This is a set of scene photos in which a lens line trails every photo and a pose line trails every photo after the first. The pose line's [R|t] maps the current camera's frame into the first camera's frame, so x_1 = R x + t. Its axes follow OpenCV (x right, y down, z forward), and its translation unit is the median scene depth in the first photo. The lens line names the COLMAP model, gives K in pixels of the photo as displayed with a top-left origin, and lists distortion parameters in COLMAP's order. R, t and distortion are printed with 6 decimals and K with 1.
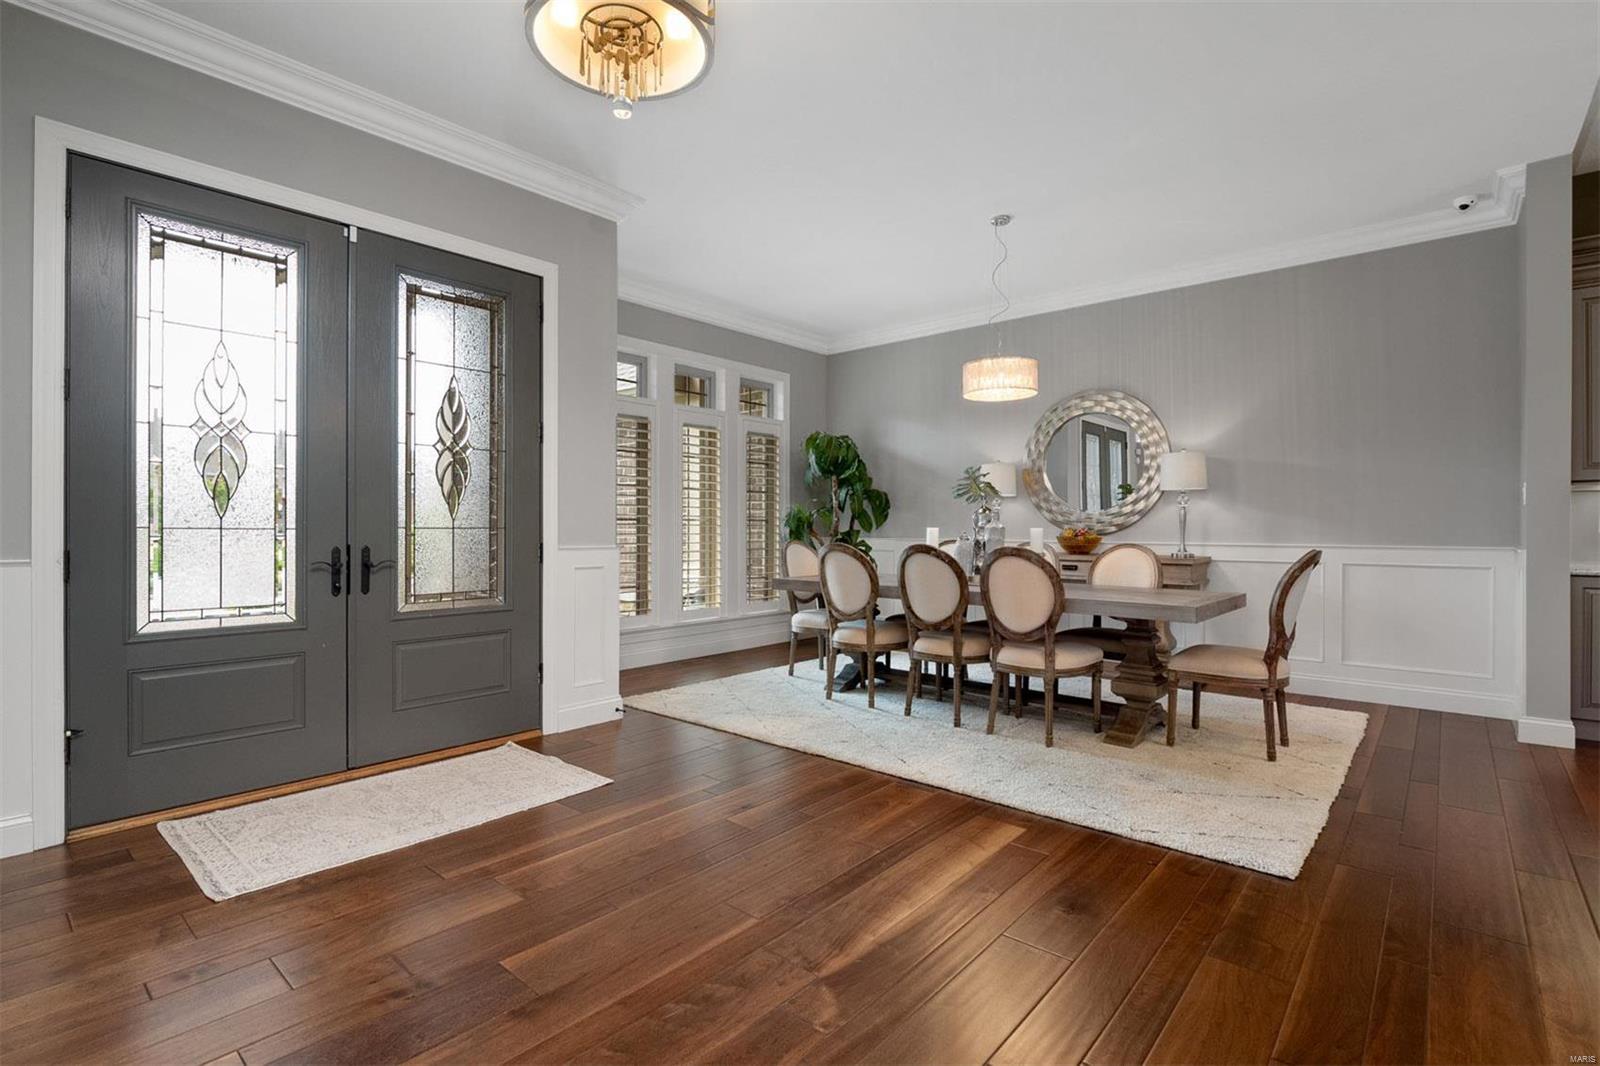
lens RADIAL K [[761.8, 0, 797.8], [0, 761.8, 526.6], [0, 0, 1]] dist [-0.003614, -0.000750]
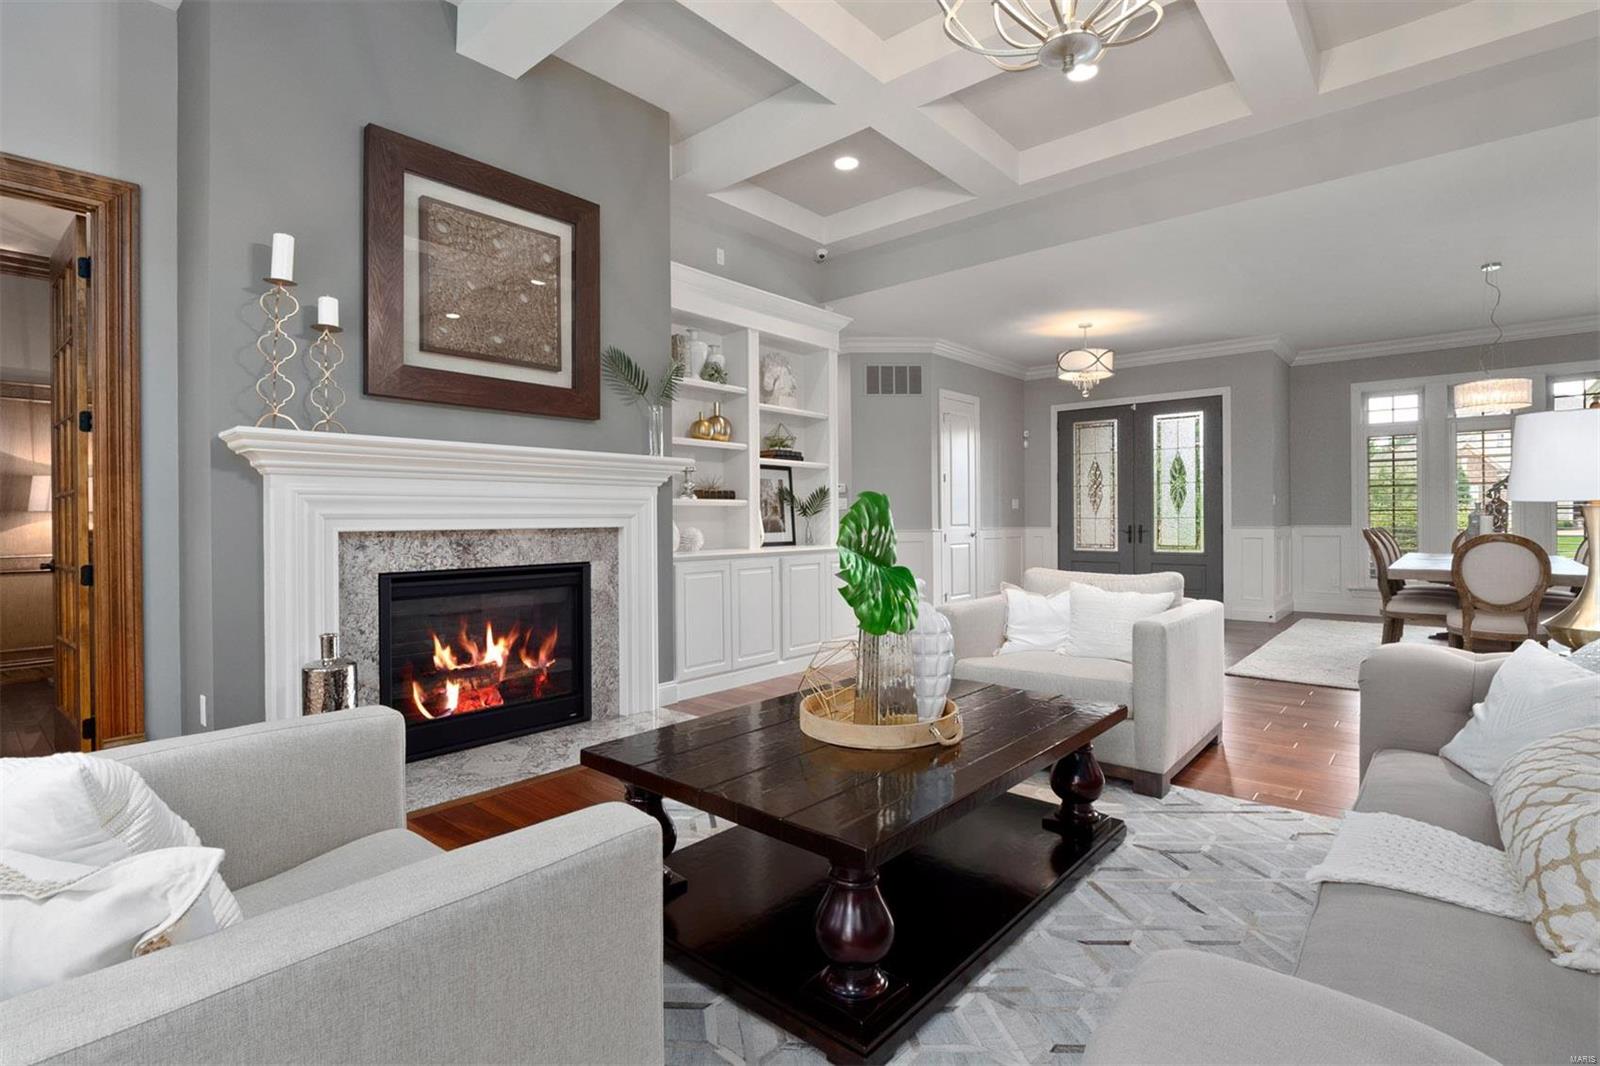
lens RADIAL K [[761.8, 0, 797.8], [0, 761.8, 526.6], [0, 0, 1]] dist [-0.003614, -0.000750]
pose [[-0.010712, 0.018518, -0.999771, 1.817538], [-0.002012, 0.999826, 0.018541, -0.010805], [0.999941, 0.002210, -0.010673, -0.124098]]
